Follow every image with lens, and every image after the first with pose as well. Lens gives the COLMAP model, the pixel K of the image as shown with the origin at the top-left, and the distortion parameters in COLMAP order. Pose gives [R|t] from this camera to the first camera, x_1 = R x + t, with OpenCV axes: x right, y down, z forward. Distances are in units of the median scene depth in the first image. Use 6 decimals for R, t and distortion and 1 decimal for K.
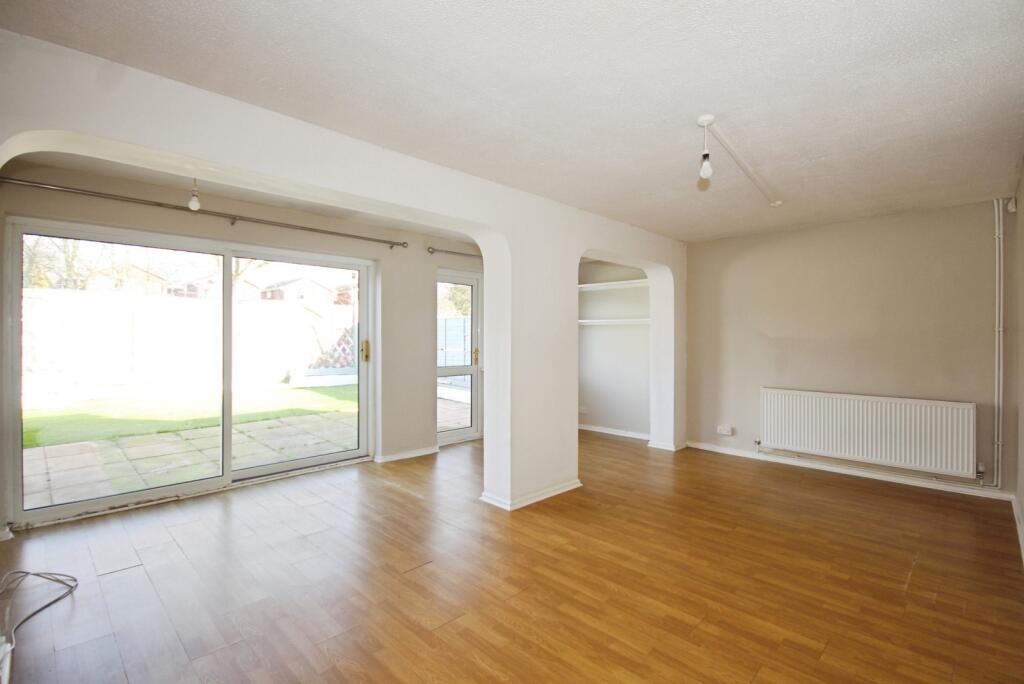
lens RADIAL K [[476.9, 0, 523.4], [0, 476.9, 329.7], [0, 0, 1]] dist [0.002464, -0.000029]
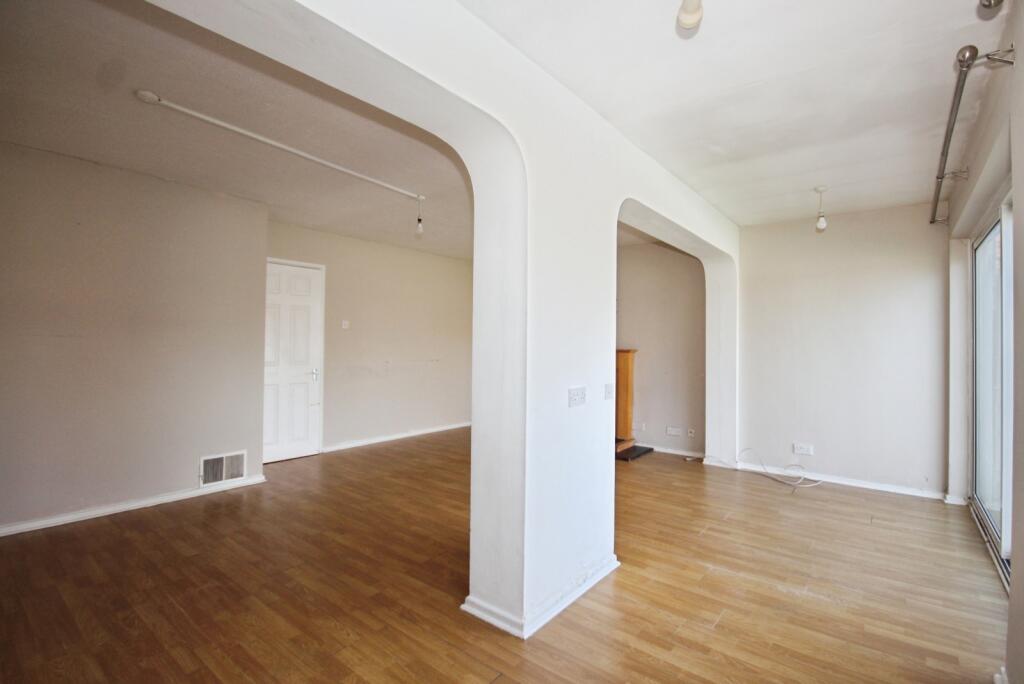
lens RADIAL K [[473.2, 0, 519.1], [0, 473.2, 343.1], [0, 0, 1]] dist [0.012094, -0.012582]
pose [[-0.995302, -0.016583, -0.095384, 0.177084], [-0.015001, 0.999738, -0.017276, 0.068016], [0.095645, -0.015764, -0.995291, 2.359565]]
